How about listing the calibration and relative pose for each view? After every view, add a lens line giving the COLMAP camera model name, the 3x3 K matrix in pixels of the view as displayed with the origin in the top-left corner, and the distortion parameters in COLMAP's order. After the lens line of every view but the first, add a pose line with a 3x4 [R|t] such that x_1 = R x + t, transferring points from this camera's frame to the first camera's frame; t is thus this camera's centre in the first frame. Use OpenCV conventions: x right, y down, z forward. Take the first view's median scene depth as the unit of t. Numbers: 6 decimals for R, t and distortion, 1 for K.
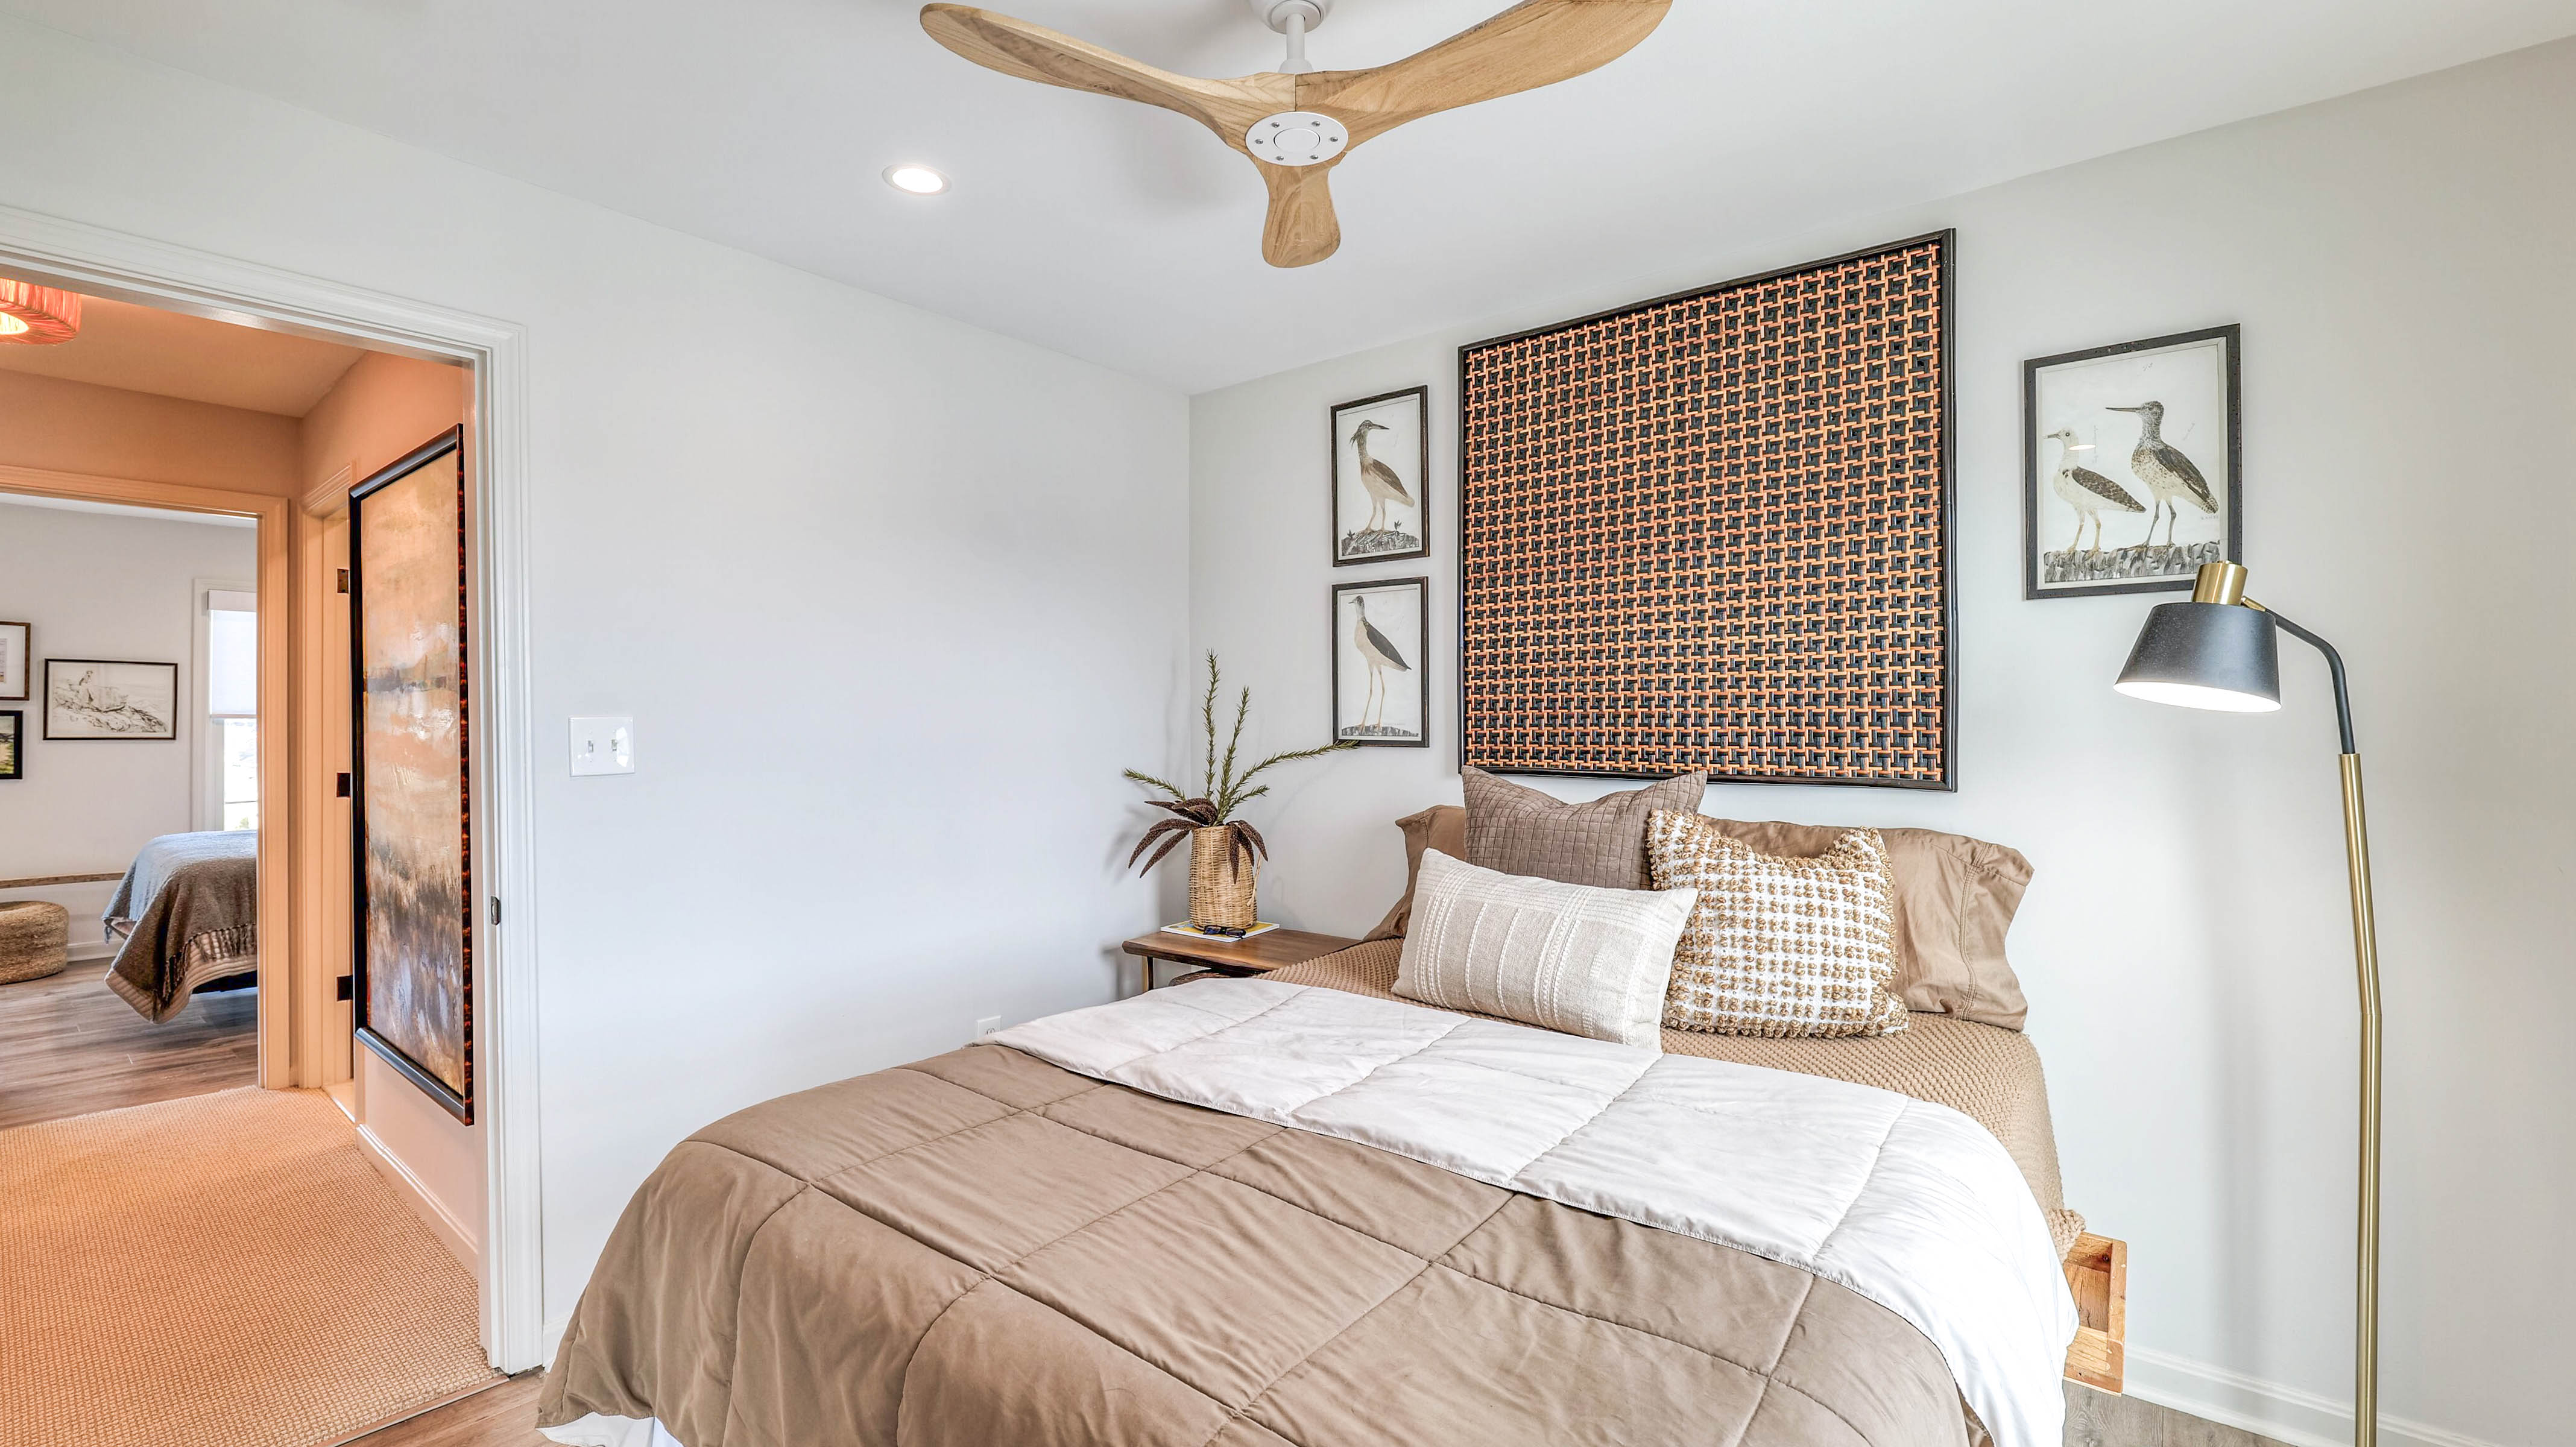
lens RADIAL K [[1099.6, 0, 1275.2], [0, 1099.6, 726.3], [0, 0, 1]] dist [-0.011942, -0.001069]
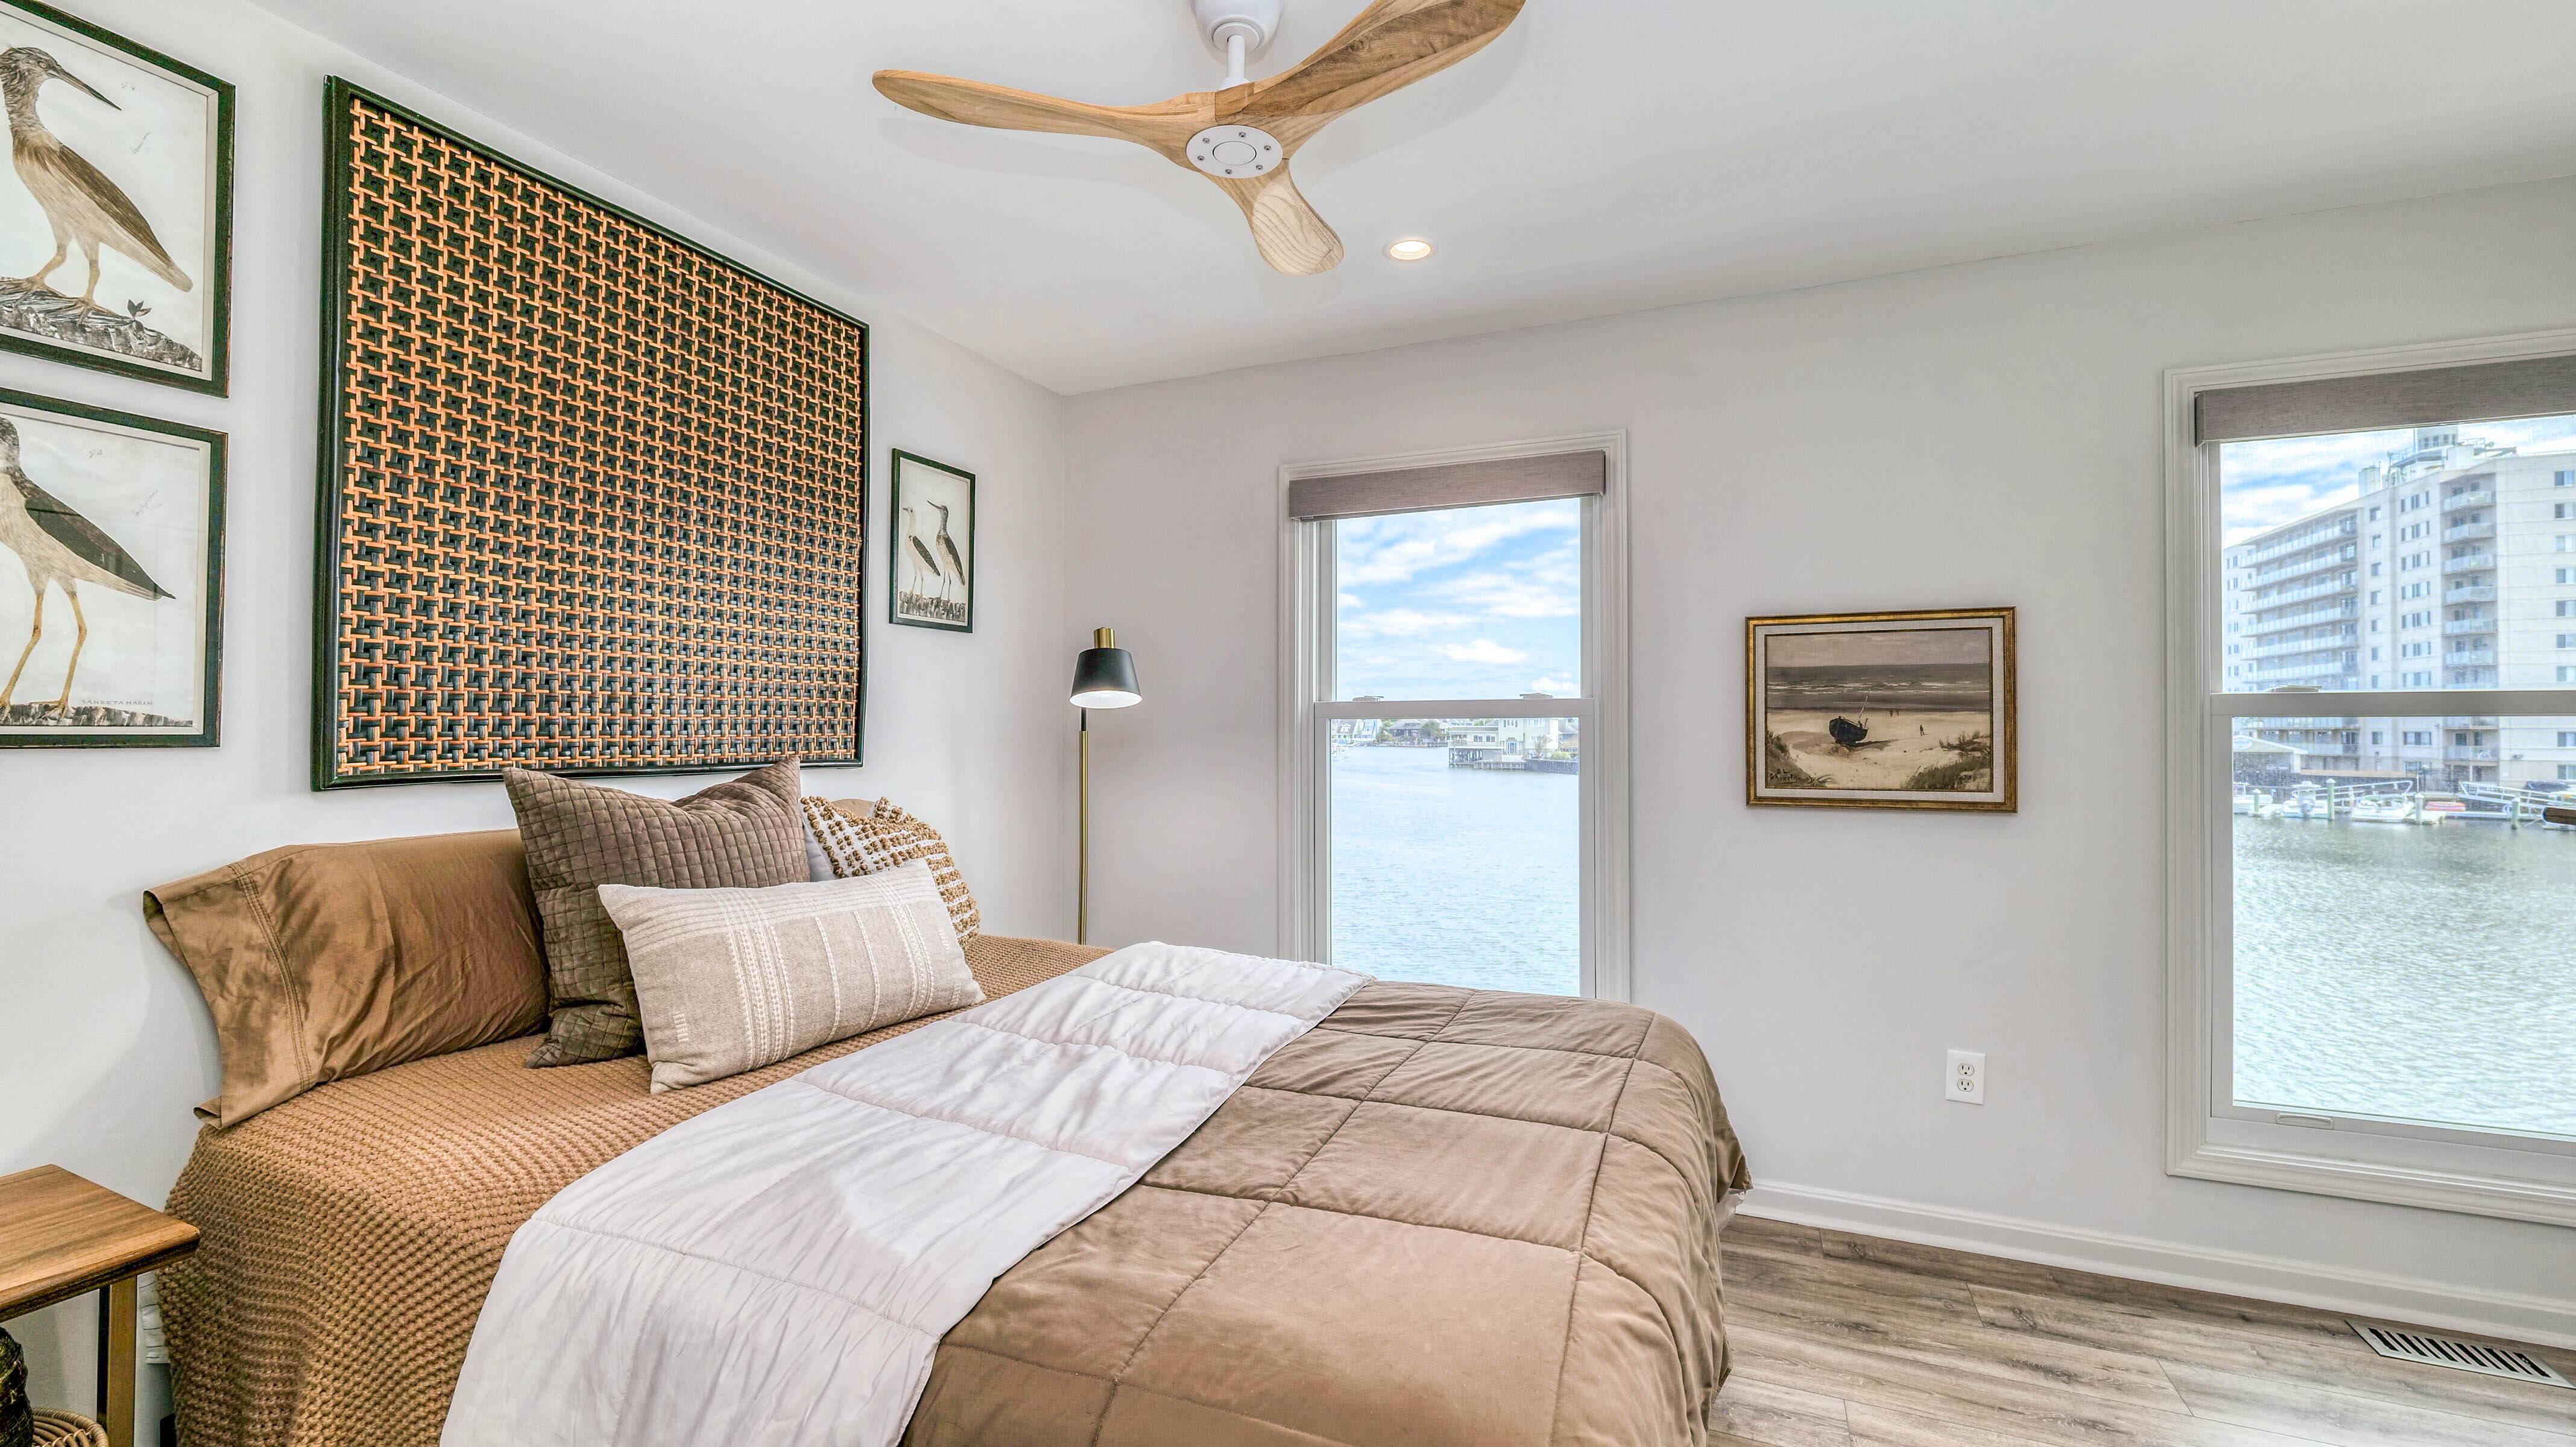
lens RADIAL K [[1046.1, 0, 1275.0], [0, 1046.1, 722.5], [0, 0, 1]] dist [-0.013002, 0.000057]
pose [[-0.274391, 0.002082, 0.961616, -0.581700], [-0.001113, 0.999996, -0.002483, 0.009636], [-0.961618, -0.001752, -0.274388, 0.746259]]
